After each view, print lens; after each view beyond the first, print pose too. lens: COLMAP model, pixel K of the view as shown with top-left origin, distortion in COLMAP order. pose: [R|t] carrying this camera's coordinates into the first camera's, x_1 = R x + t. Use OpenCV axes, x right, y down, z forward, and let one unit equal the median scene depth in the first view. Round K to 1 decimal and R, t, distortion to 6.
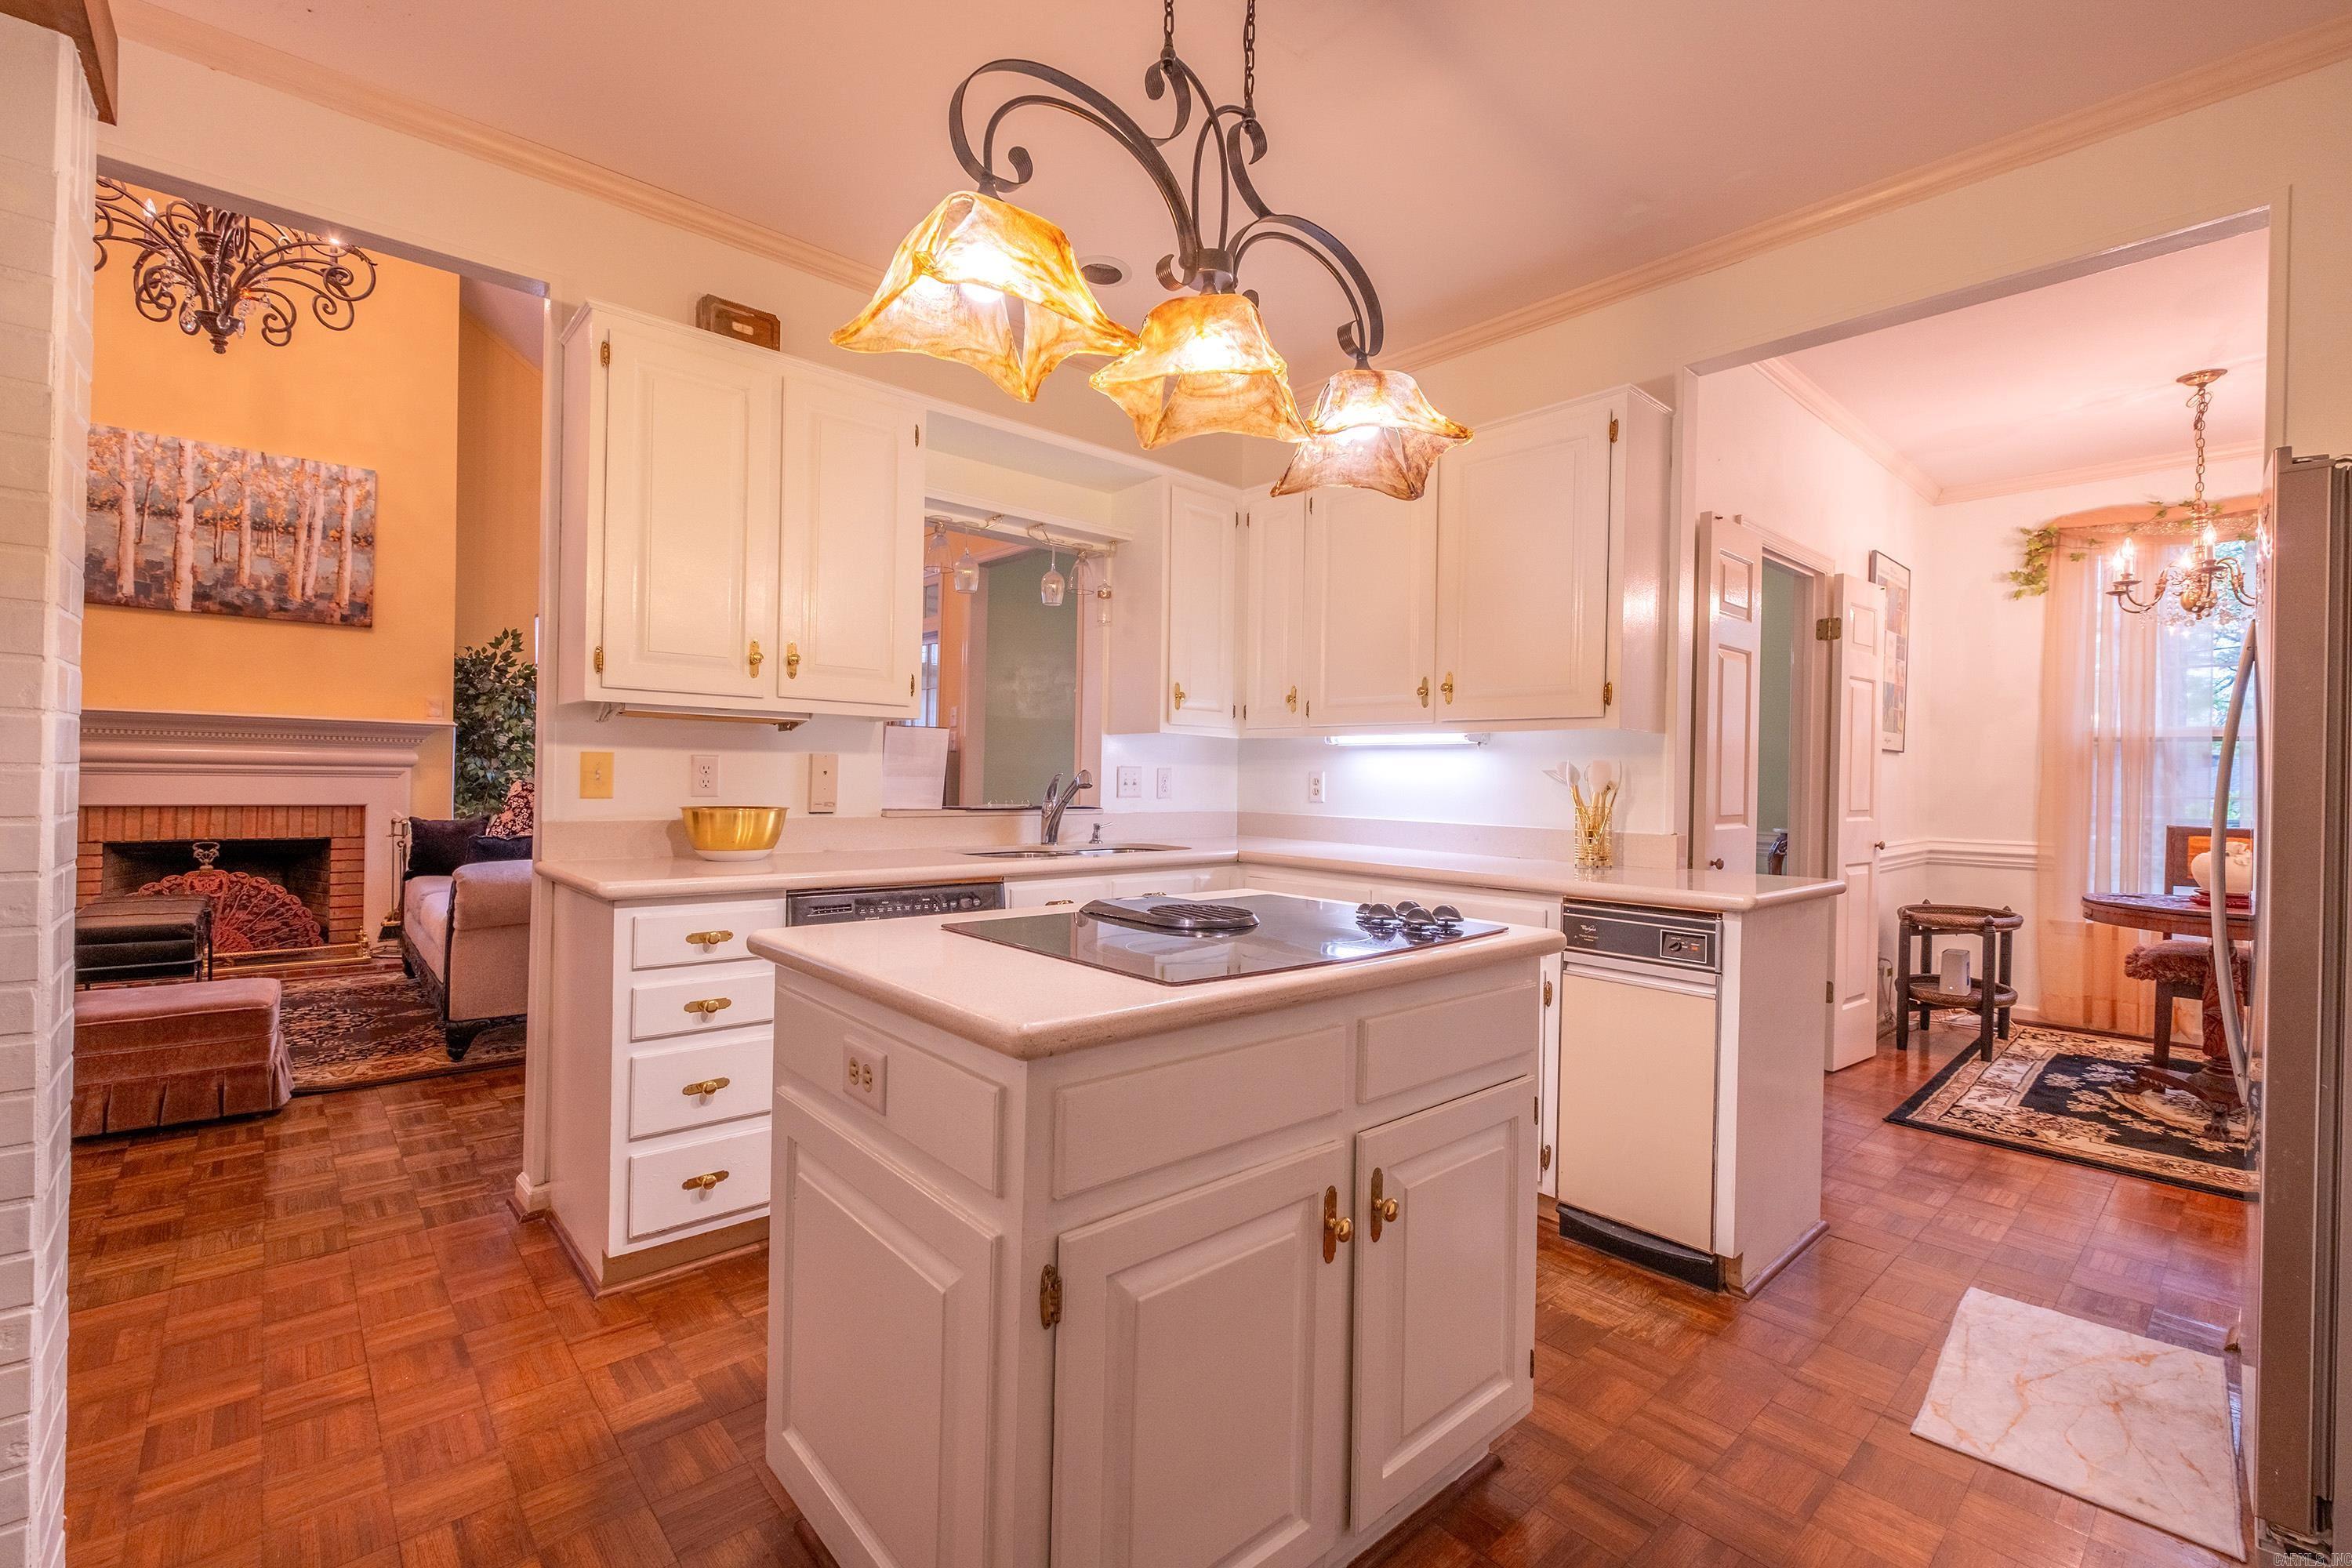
lens RADIAL K [[1026.2, 0, 1182.5], [0, 1026.2, 775.7], [0, 0, 1]] dist [-0.004572, -0.000535]
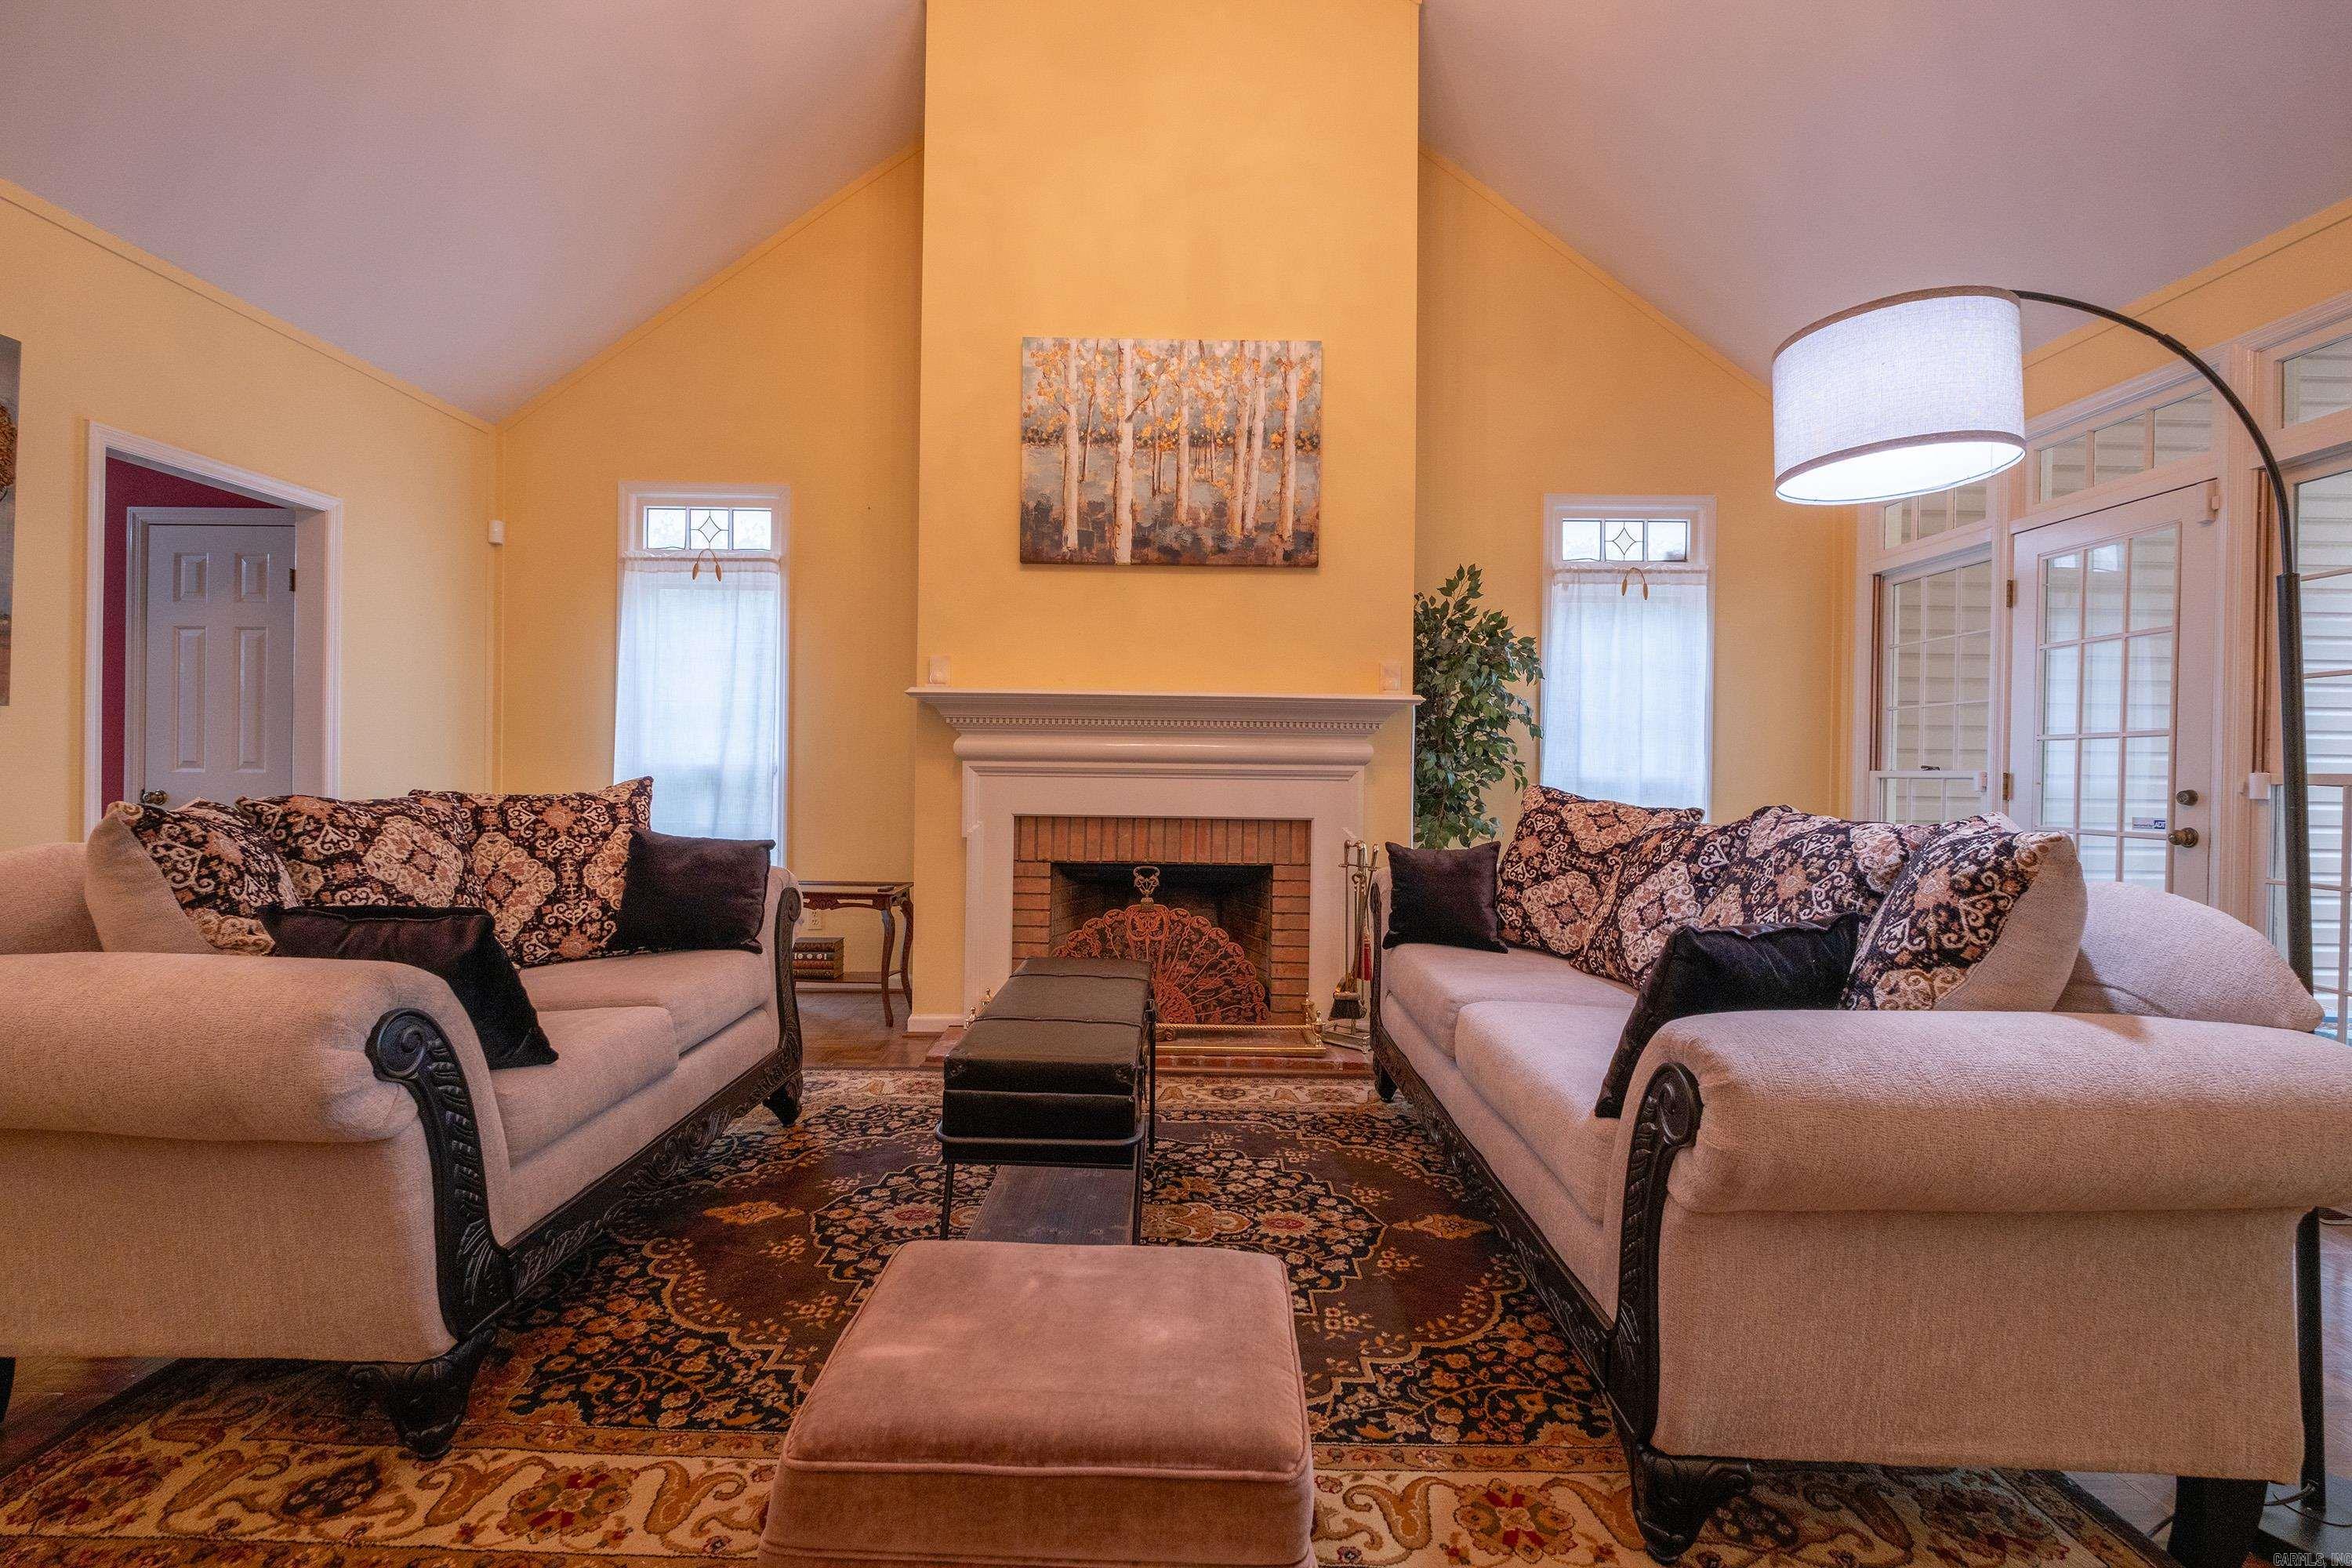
lens RADIAL K [[1007.7, 0, 1178.7], [0, 1007.7, 775.8], [0, 0, 1]] dist [0.001619, -0.002775]
pose [[0.747901, -0.007625, -0.663766, -0.438163], [0.003239, 0.999964, -0.007838, 0.003810], [0.663802, 0.003712, 0.747899, 0.453592]]
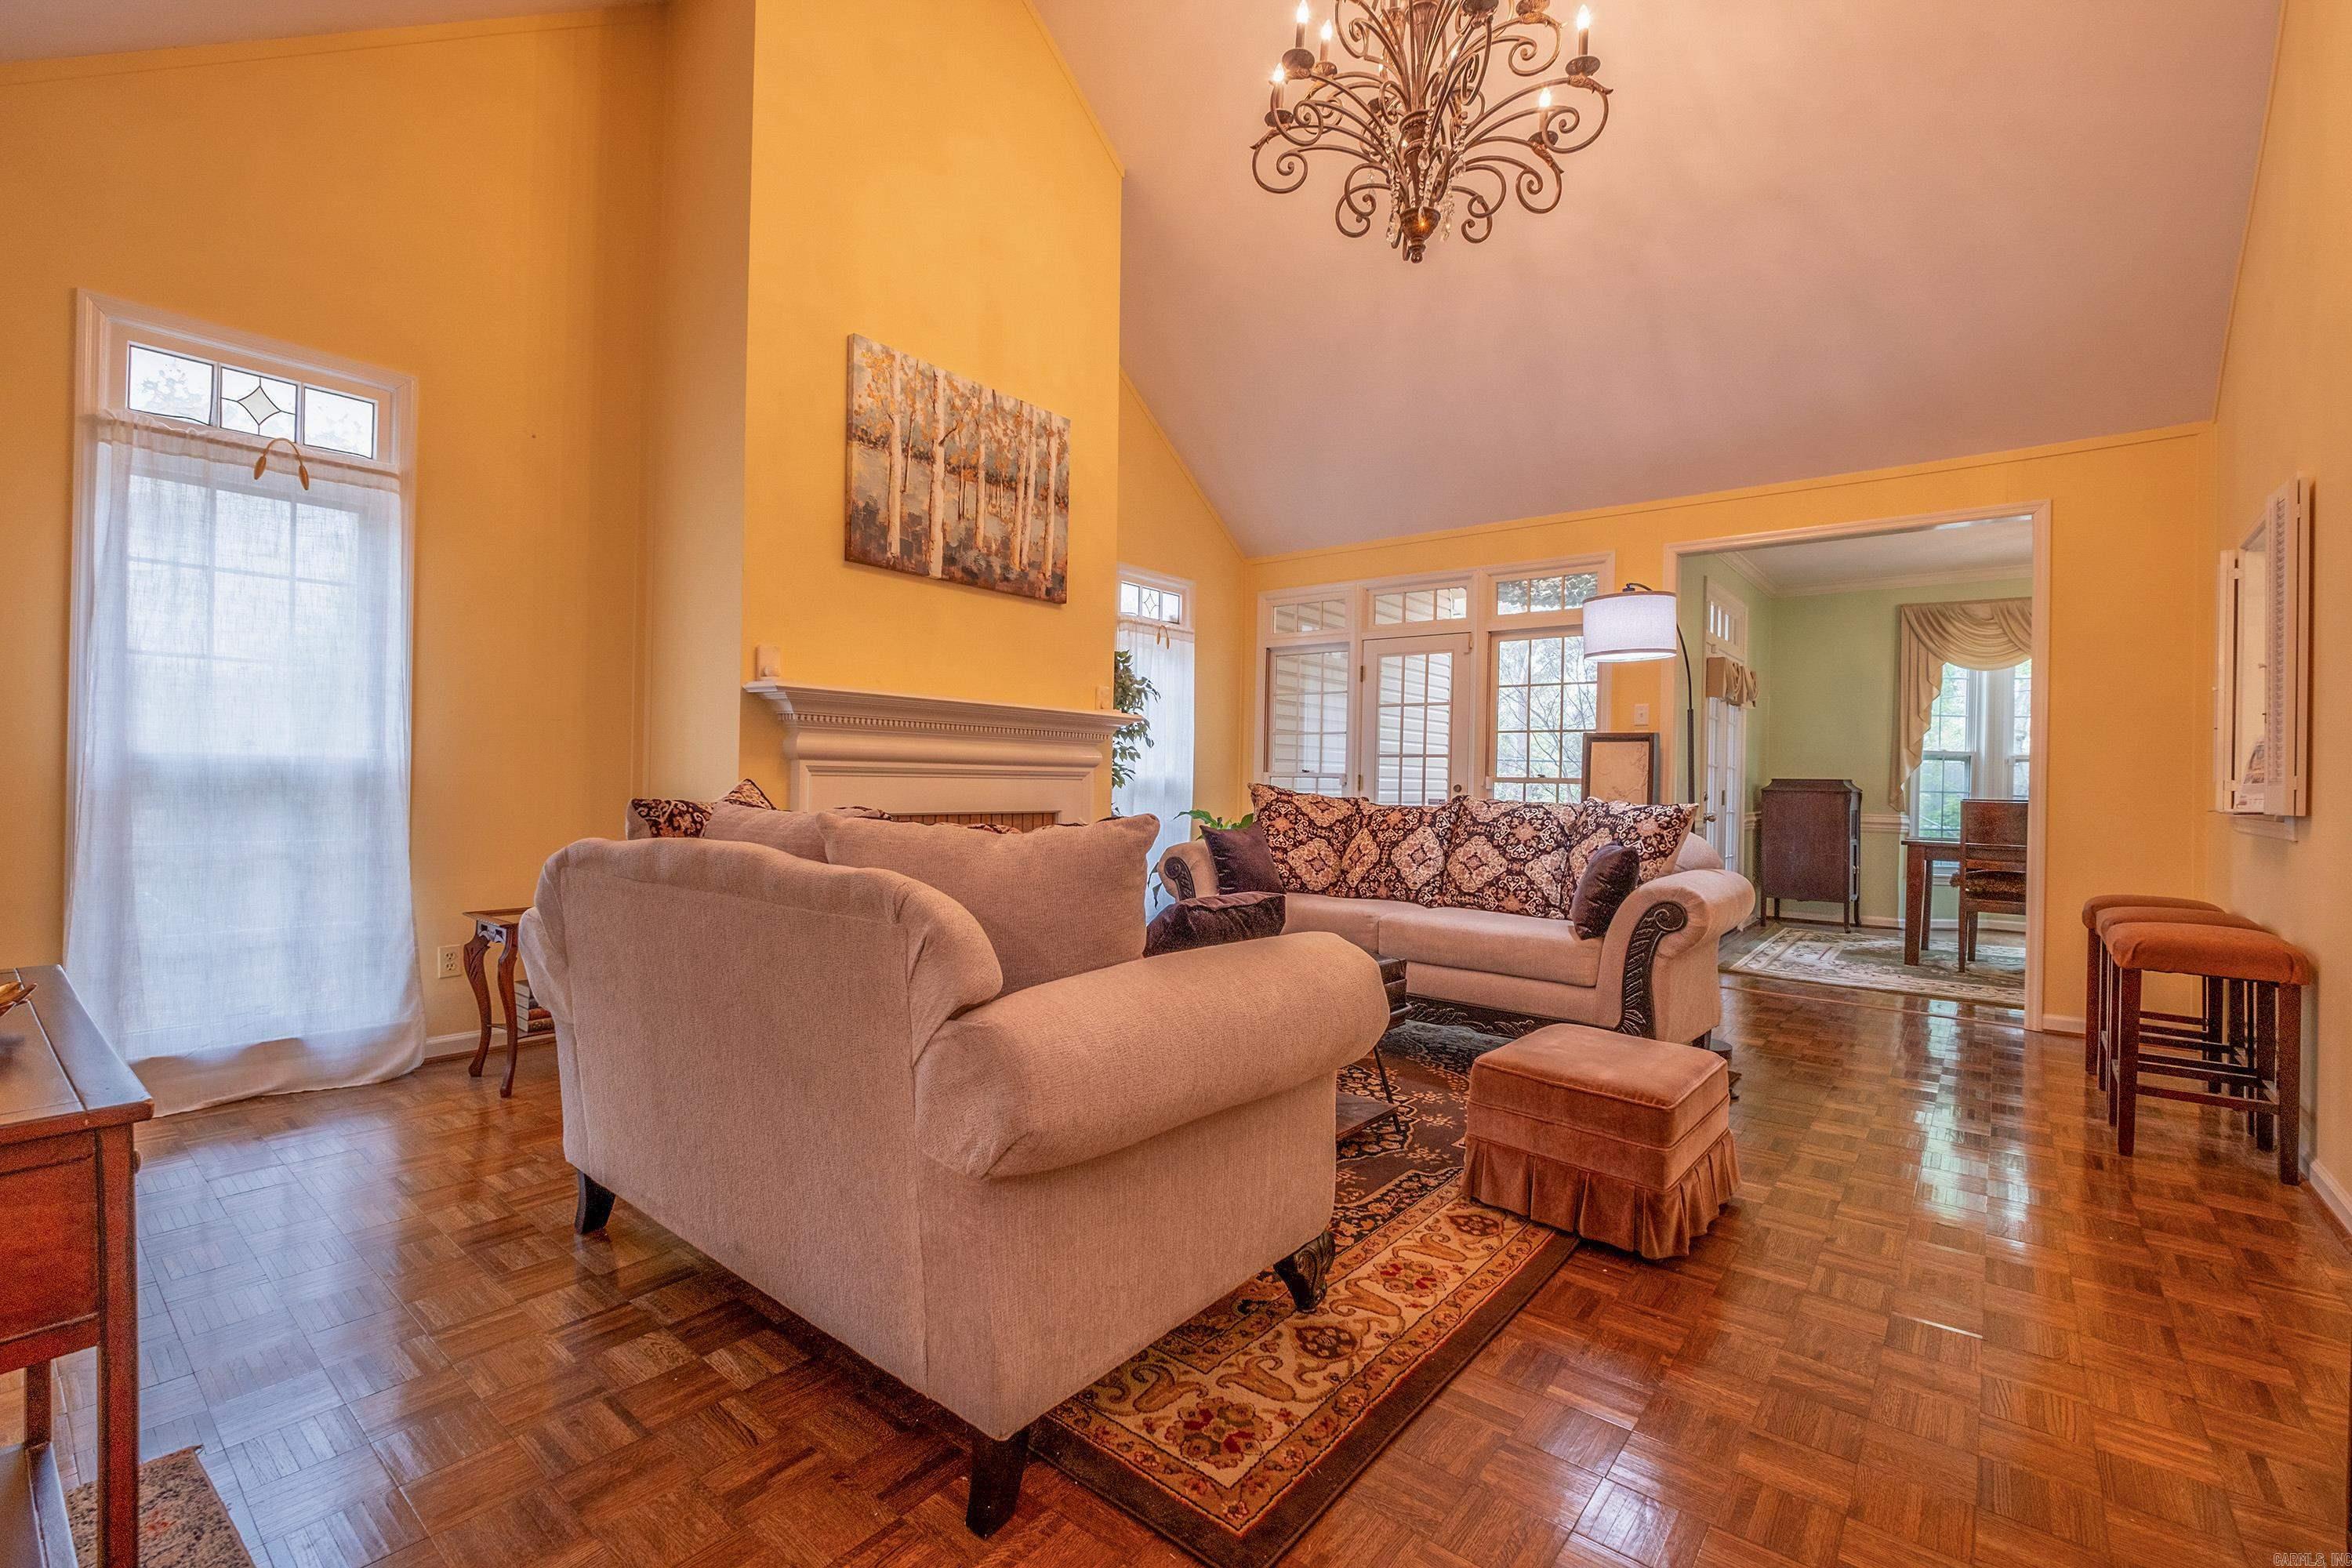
lens RADIAL K [[1007.7, 0, 1178.7], [0, 1007.7, 775.8], [0, 0, 1]] dist [0.001619, -0.002775]
pose [[0.987041, -0.000598, 0.160470, -0.897691], [0.000025, 0.999994, 0.003570, -0.004910], [-0.160471, -0.003519, 0.987034, 0.166787]]
